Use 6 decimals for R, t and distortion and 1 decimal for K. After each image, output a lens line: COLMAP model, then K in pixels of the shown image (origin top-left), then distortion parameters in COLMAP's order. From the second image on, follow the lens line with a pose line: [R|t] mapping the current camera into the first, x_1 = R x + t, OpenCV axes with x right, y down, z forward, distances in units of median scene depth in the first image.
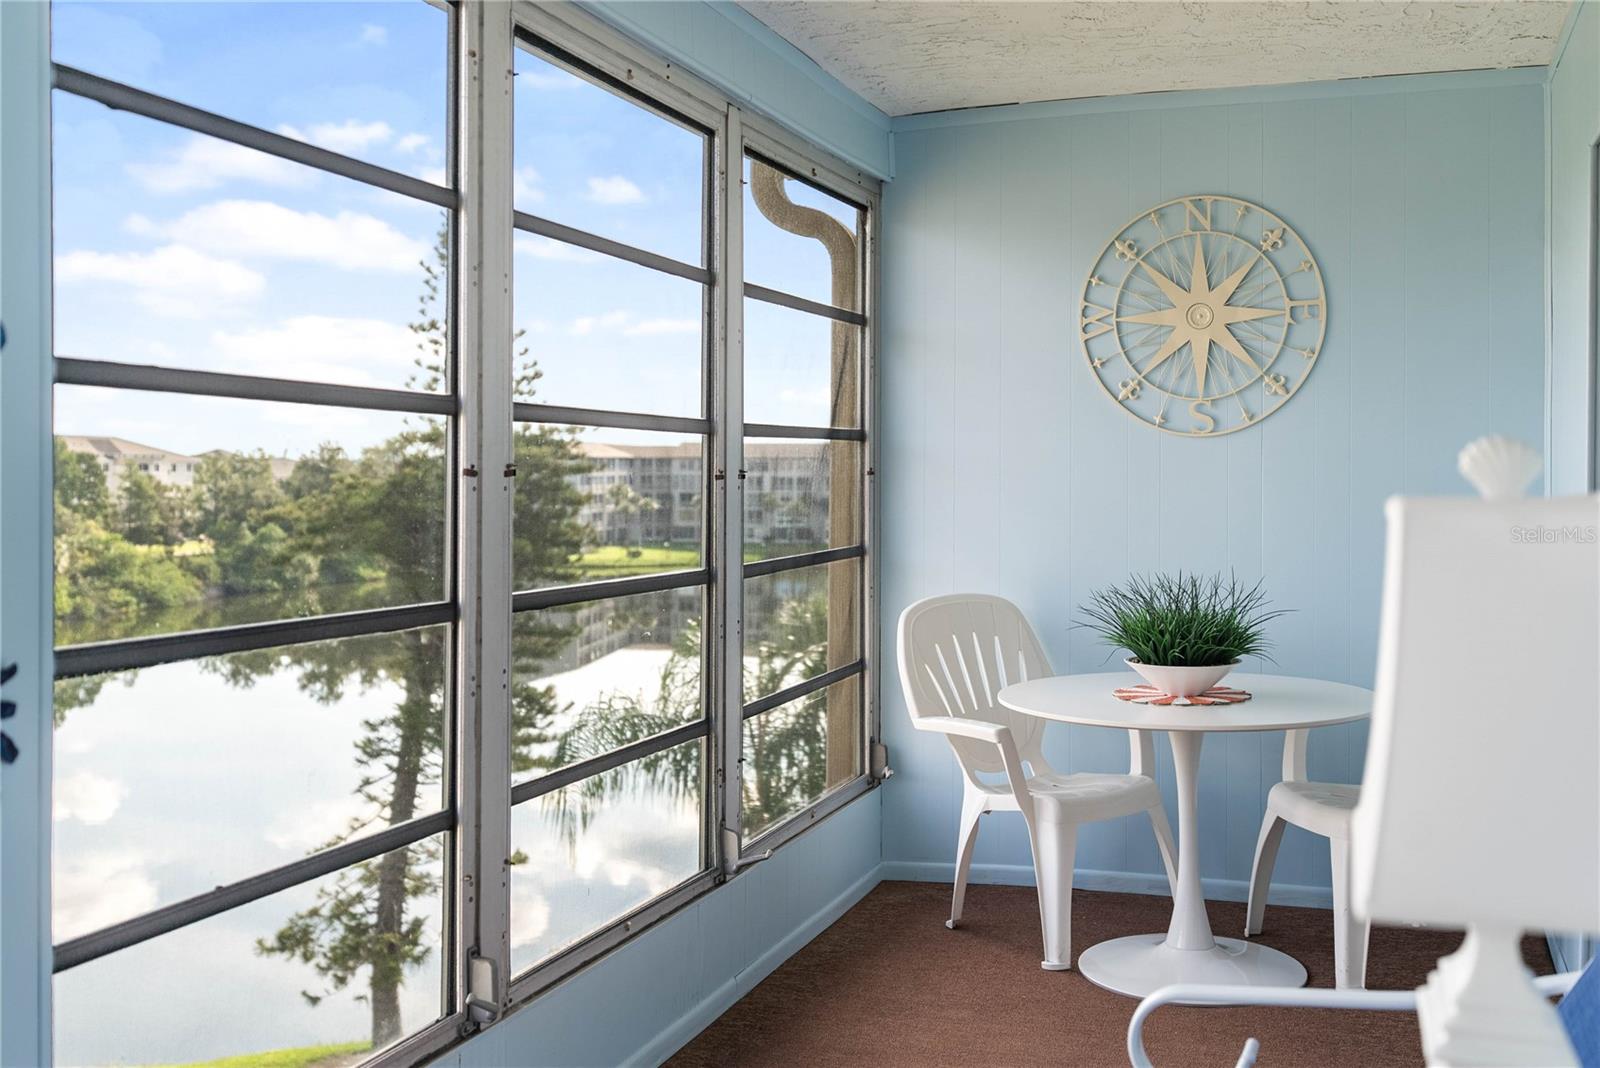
lens RADIAL K [[1578.2, 0, 811.0], [0, 1578.2, 468.1], [0, 0, 1]] dist [0.002756, 0.000000]
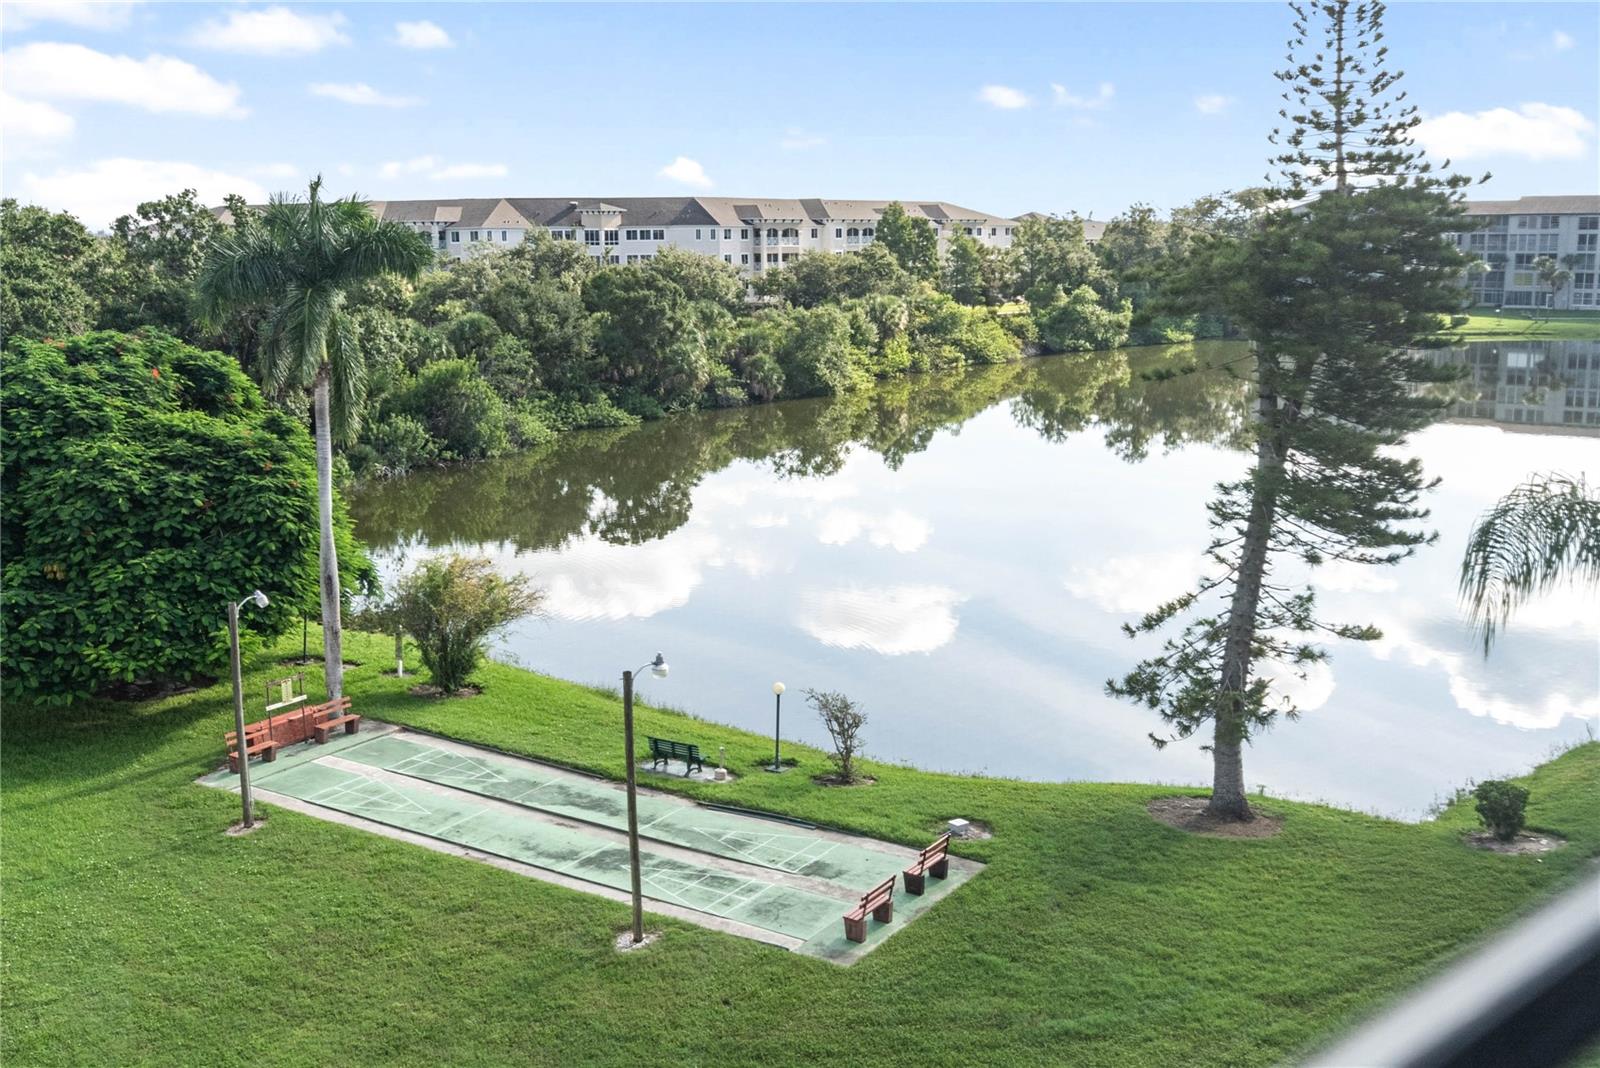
lens RADIAL K [[1578.2, 0, 823.6], [0, 1578.2, 517.2], [0, 0, 1]] dist [0.002756, 0.000000]
pose [[0.882900, 0.073931, -0.463704, -0.269769], [0.010413, 0.984202, 0.176744, 0.009730], [0.469445, -0.160876, 0.868182, 0.066758]]
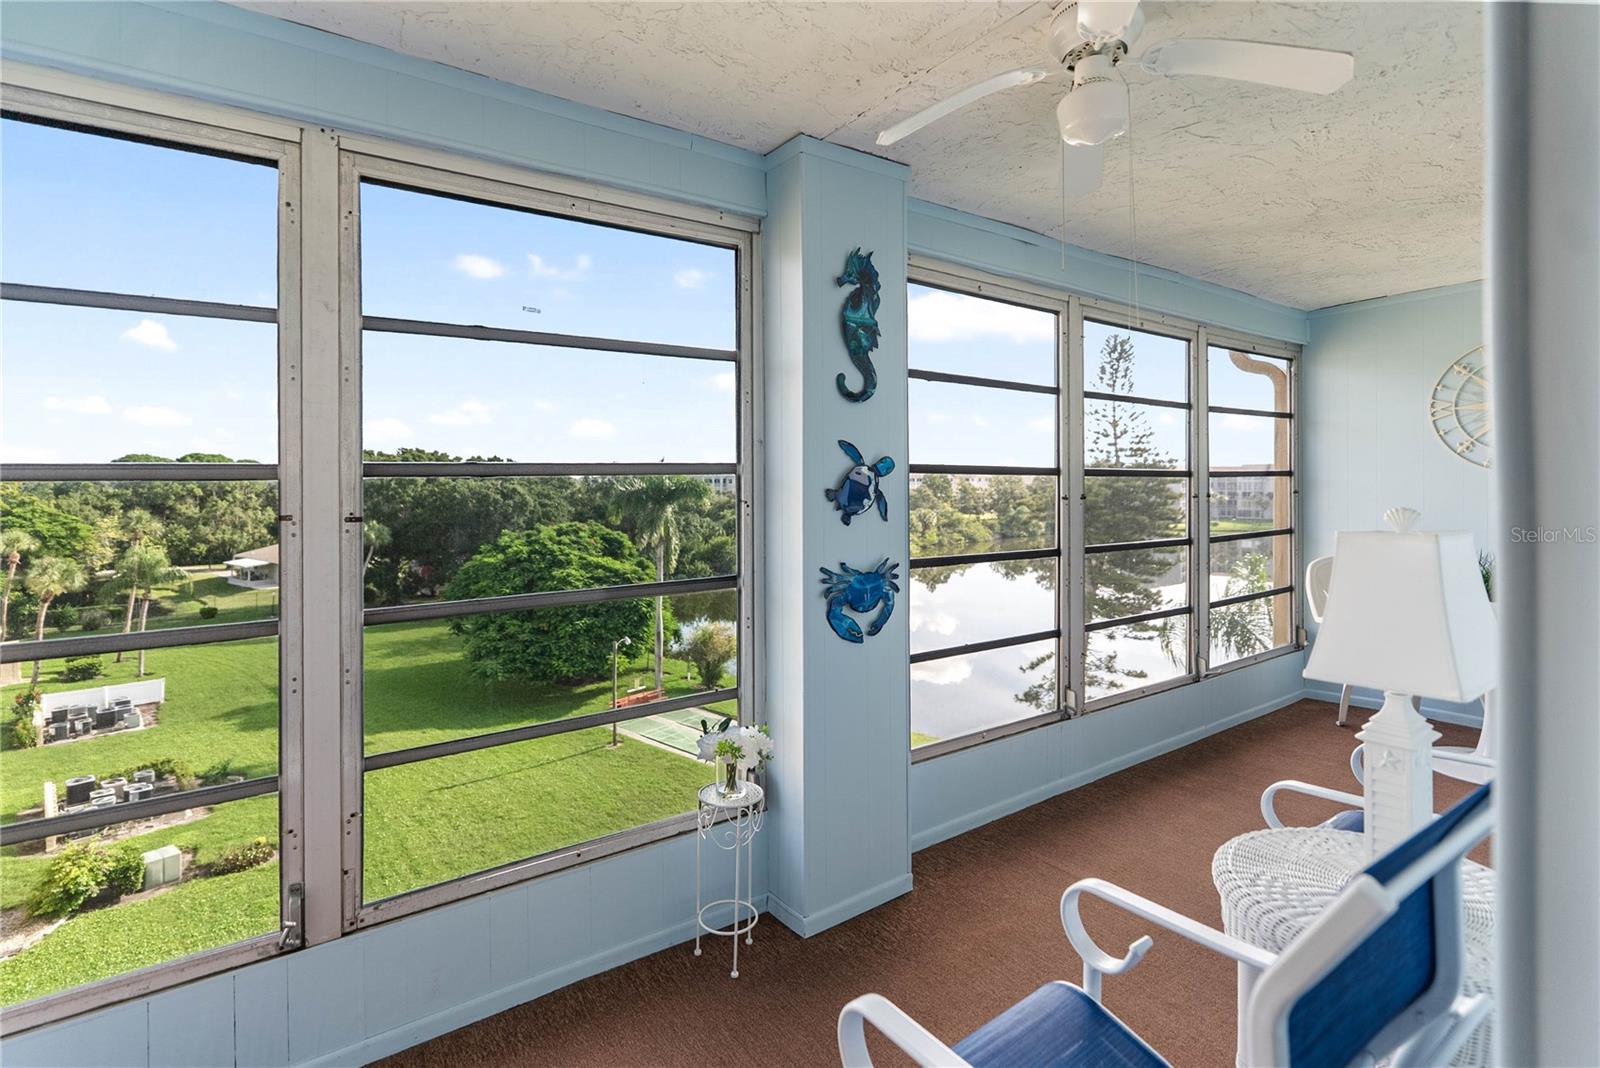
lens RADIAL K [[740.6, 0, 799.5], [0, 740.6, 480.9], [0, 0, 1]] dist [-0.011307, -0.000809]
pose [[0.812295, -0.005357, -0.583222, 0.070149], [0.006341, 0.999980, -0.000354, -0.014789], [0.583212, -0.003411, 0.812313, -0.116308]]
